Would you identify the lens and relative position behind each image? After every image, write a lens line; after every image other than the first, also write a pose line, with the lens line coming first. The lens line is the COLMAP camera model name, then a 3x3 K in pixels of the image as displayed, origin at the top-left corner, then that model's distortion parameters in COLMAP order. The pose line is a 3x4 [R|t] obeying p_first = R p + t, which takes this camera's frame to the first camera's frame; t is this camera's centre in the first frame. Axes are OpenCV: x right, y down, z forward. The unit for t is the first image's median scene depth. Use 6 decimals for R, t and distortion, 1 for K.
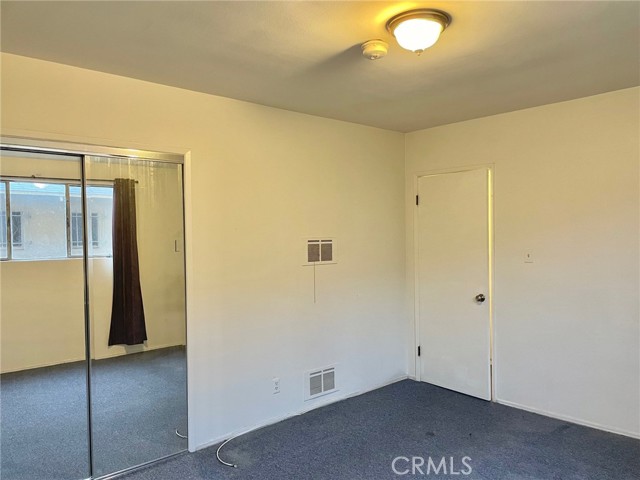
lens RADIAL K [[488.7, 0, 322.6], [0, 488.7, 239.1], [0, 0, 1]] dist [0.091335, -0.123349]
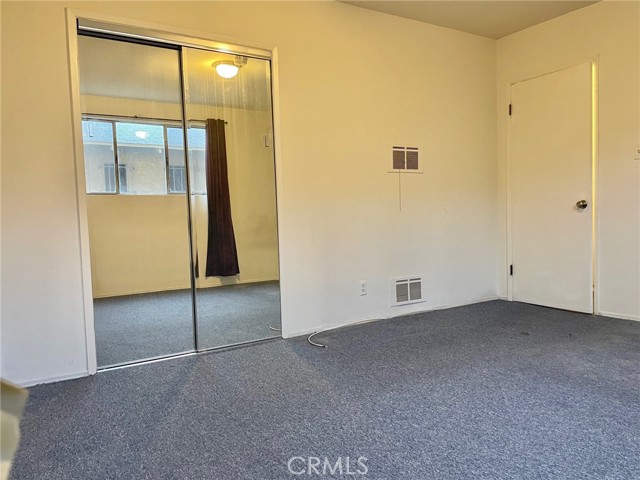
lens RADIAL K [[488.7, 0, 318.2], [0, 488.7, 243.0], [0, 0, 1]] dist [0.091335, -0.123349]
pose [[0.984963, -0.009914, -0.172482, -0.008888], [0.016916, 0.999089, 0.039177, 0.147088], [0.171936, -0.041505, 0.984233, -0.008104]]
